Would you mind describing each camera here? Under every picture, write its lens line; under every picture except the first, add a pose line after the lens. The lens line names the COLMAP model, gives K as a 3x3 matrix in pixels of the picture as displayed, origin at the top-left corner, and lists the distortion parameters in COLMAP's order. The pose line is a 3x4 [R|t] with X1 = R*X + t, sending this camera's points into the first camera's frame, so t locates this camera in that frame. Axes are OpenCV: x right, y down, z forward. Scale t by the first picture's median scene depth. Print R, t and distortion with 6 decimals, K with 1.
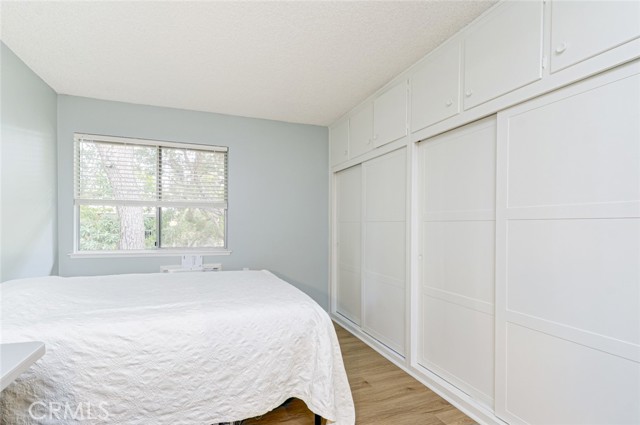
lens RADIAL K [[305.0, 0, 319.9], [0, 305.0, 223.5], [0, 0, 1]] dist [-0.003478, -0.000776]
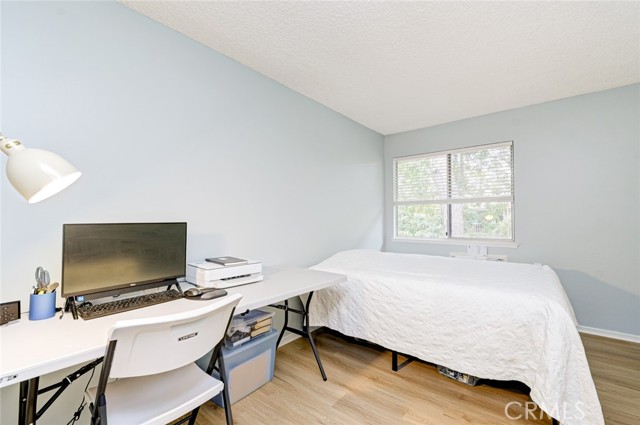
lens RADIAL K [[288.2, 0, 320.2], [0, 288.2, 213.3], [0, 0, 1]] dist [0.005295, -0.004437]
pose [[0.518726, -0.026618, -0.854526, 0.439939], [0.013820, 0.999646, -0.022749, 0.005207], [0.854829, -0.000009, 0.518910, -0.110297]]
